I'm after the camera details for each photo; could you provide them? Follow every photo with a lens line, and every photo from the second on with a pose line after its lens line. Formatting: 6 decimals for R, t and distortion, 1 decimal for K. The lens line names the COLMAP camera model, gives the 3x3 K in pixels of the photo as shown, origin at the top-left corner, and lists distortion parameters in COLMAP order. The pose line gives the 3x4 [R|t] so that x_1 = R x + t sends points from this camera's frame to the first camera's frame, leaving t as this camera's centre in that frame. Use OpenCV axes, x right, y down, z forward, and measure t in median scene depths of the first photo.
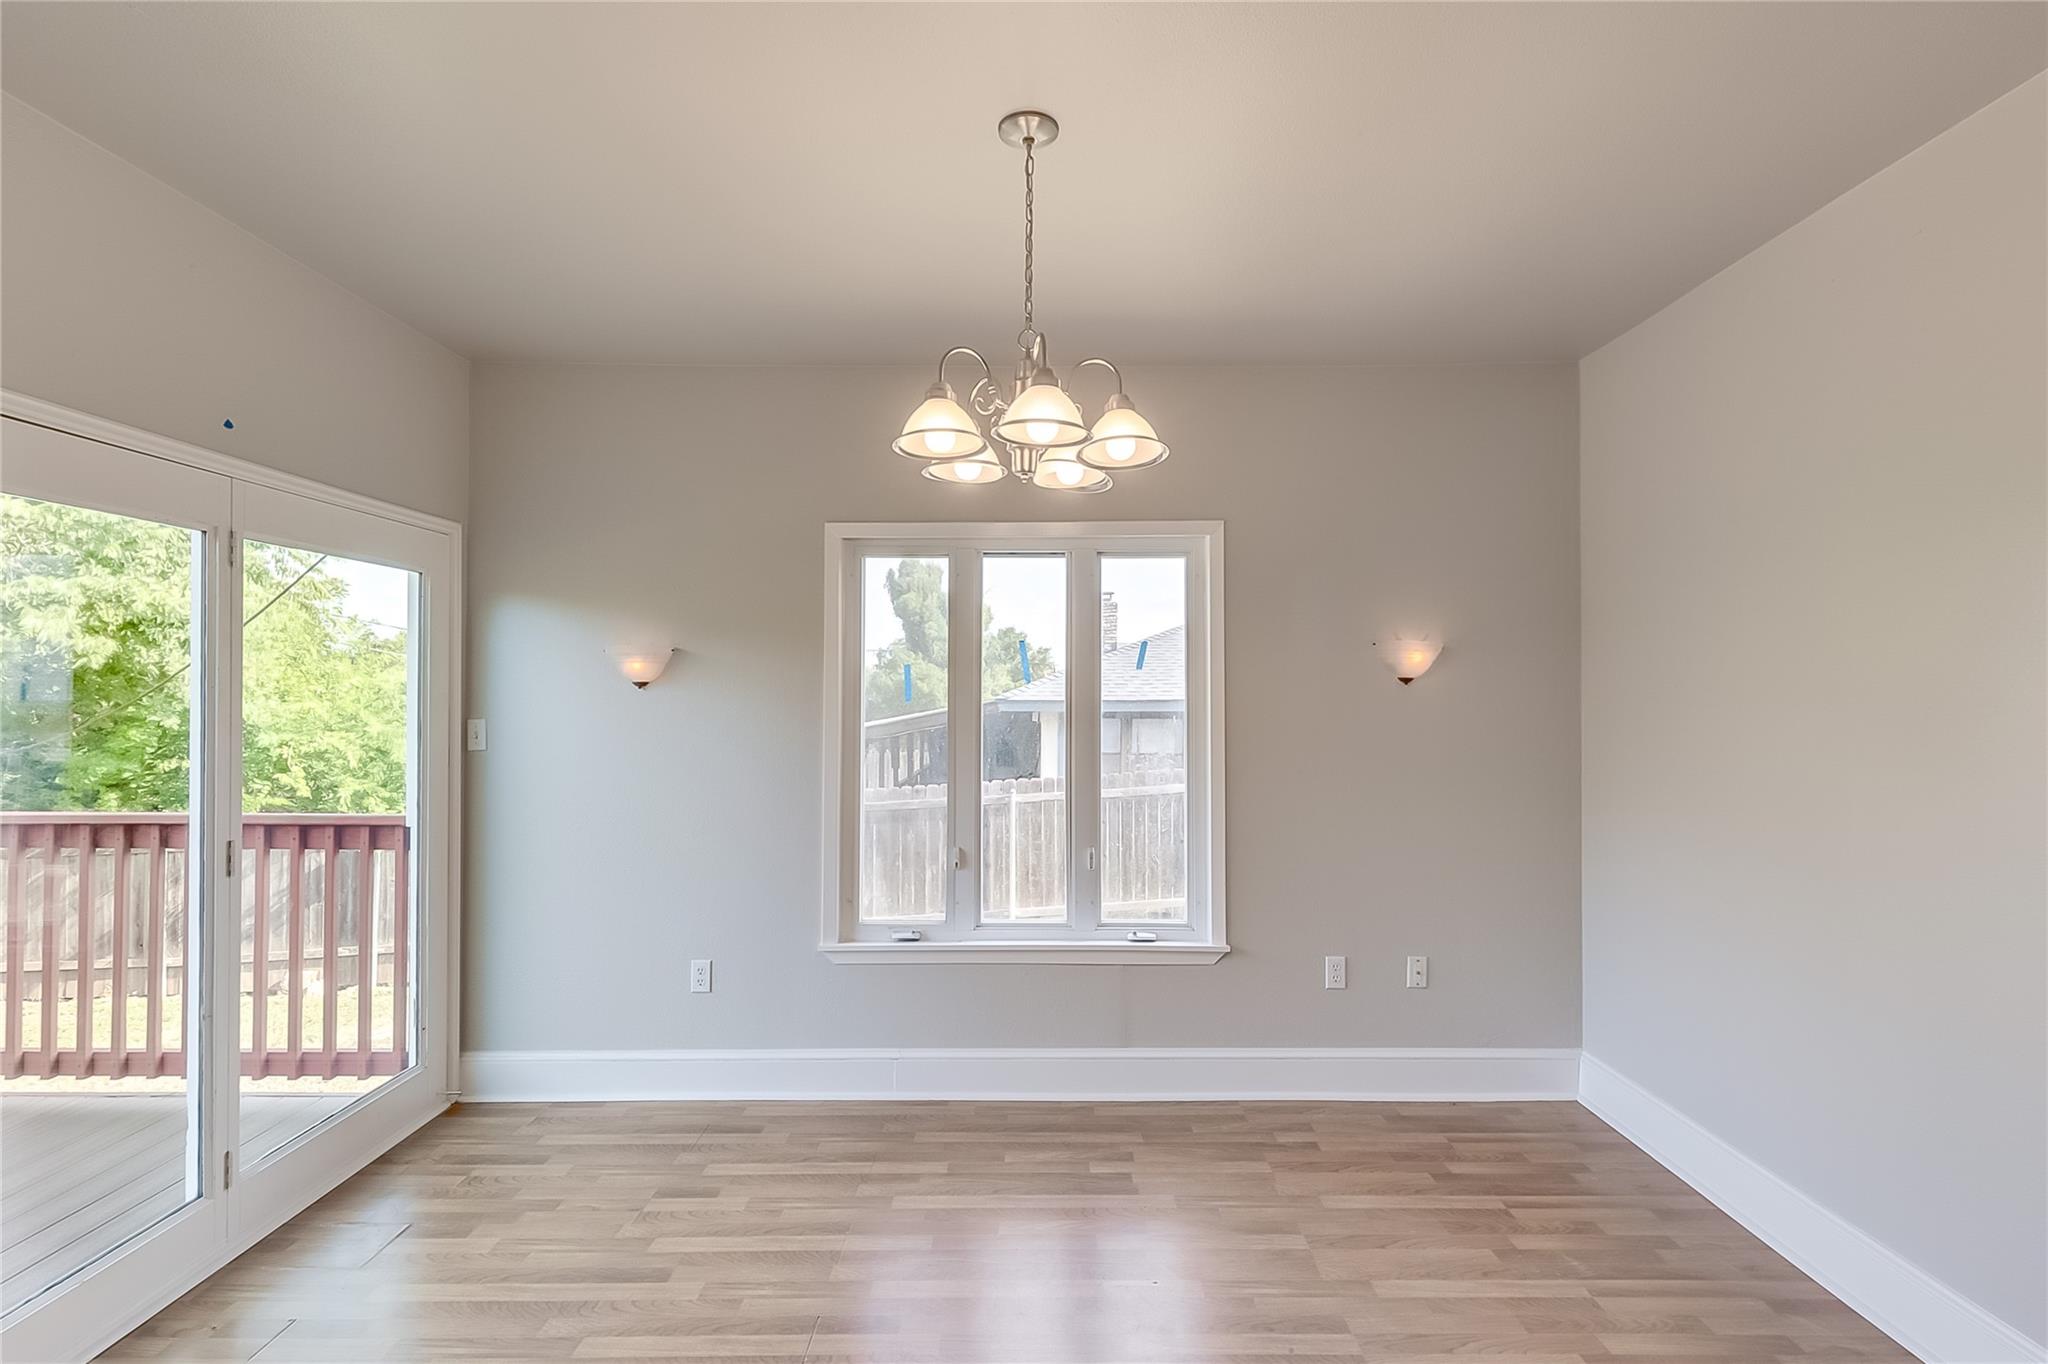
lens RADIAL K [[942.5, 0, 1010.9], [0, 942.5, 683.8], [0, 0, 1]] dist [0.000462, -0.000200]
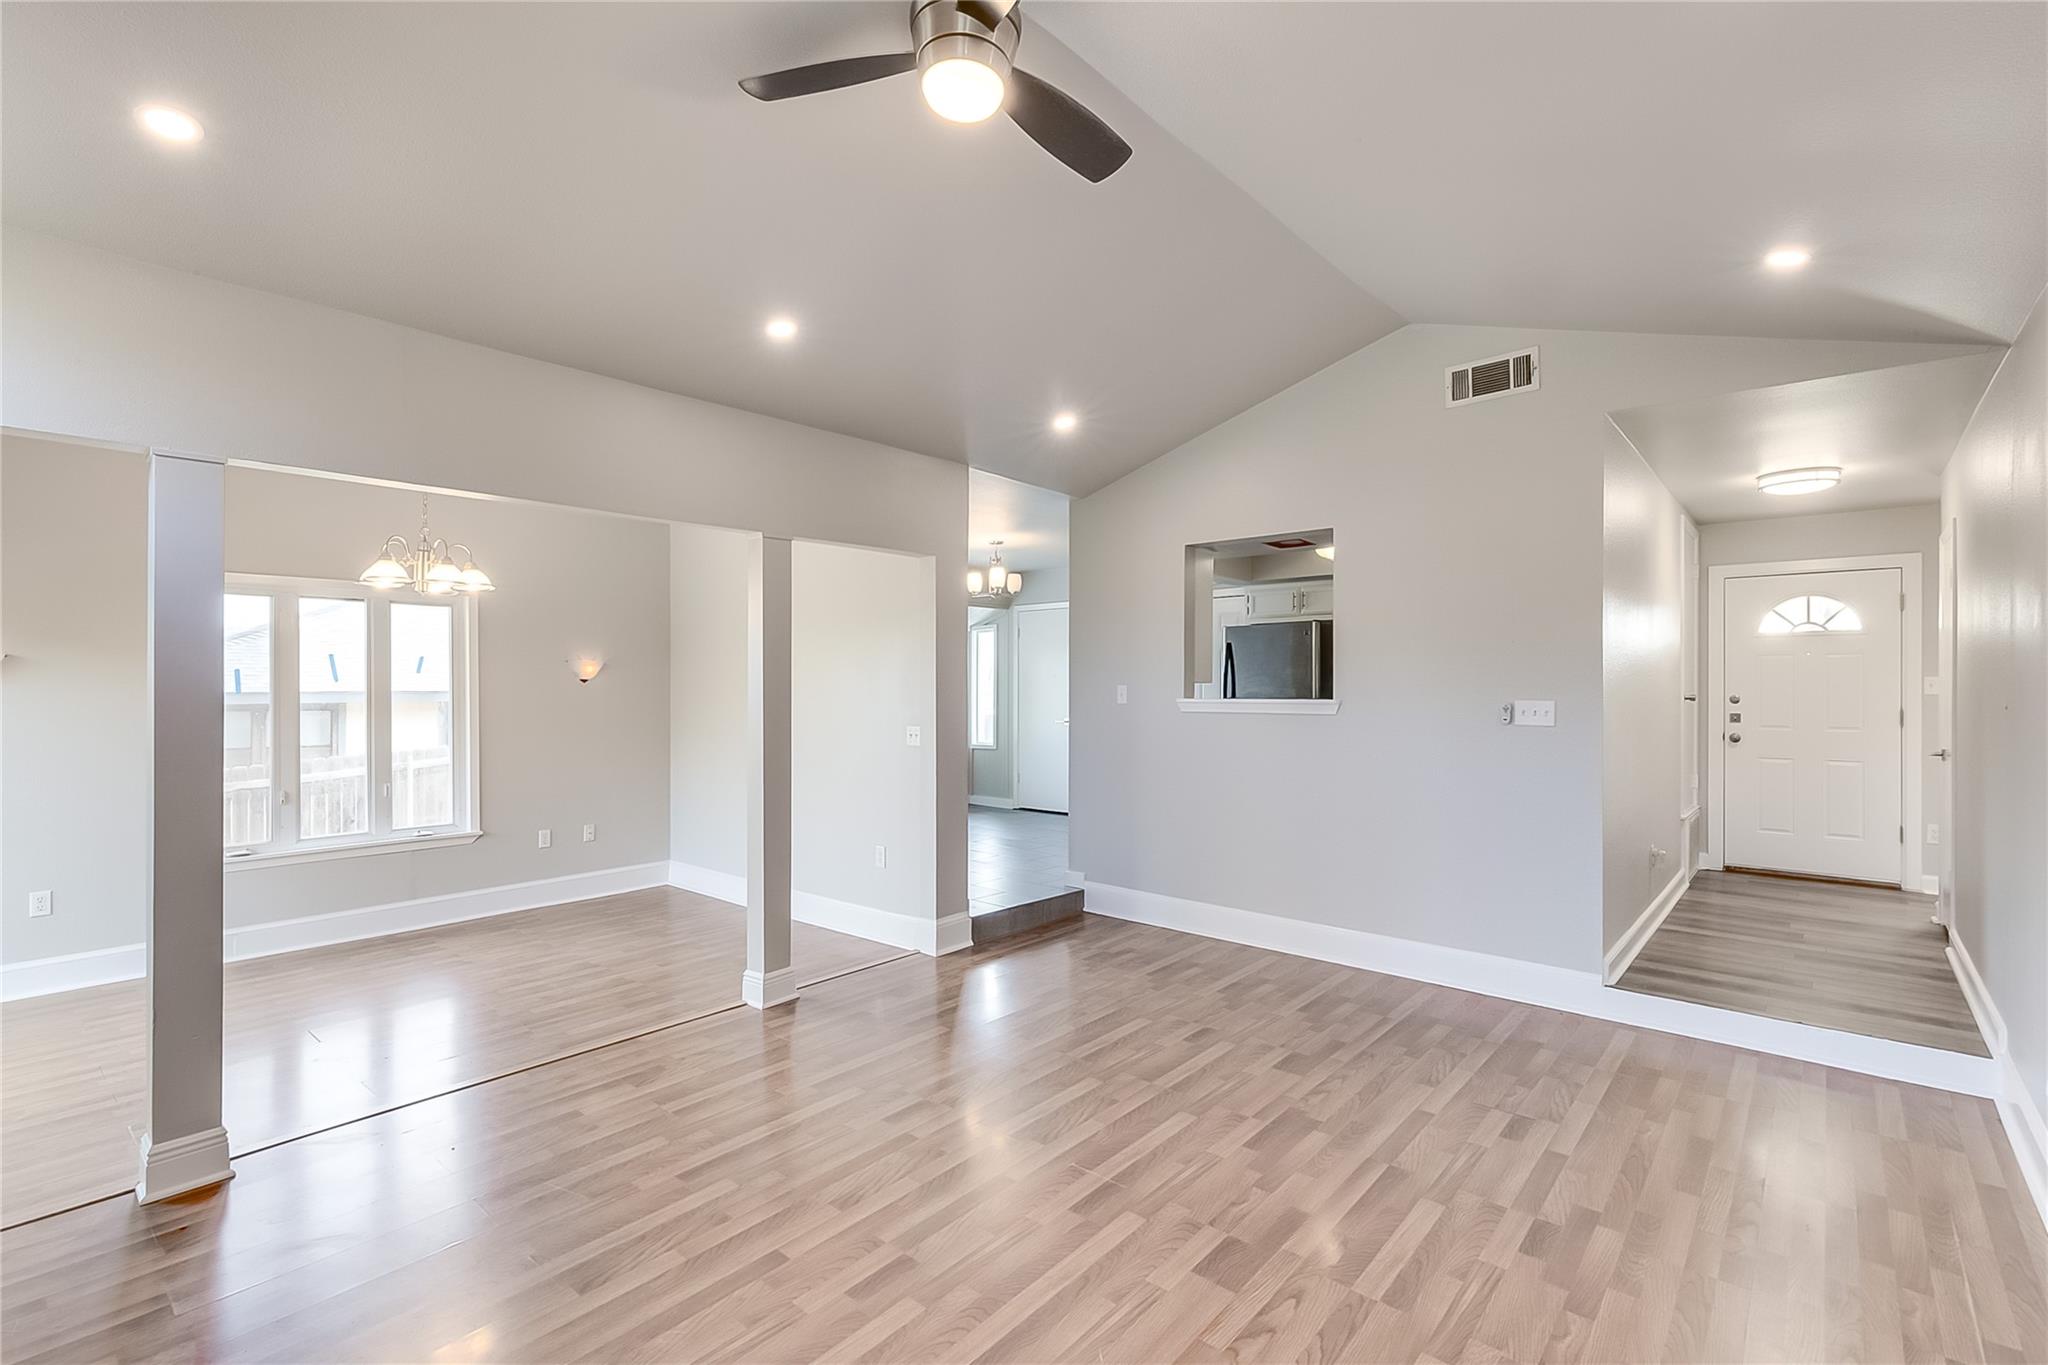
lens RADIAL K [[925.3, 0, 1039.8], [0, 925.3, 687.9], [0, 0, 1]] dist [-0.001846, -0.000036]
pose [[0.633970, -0.003146, 0.773351, -0.438389], [-0.008141, 0.999909, 0.010742, -0.016869], [-0.773314, -0.013106, 0.633887, -0.889515]]
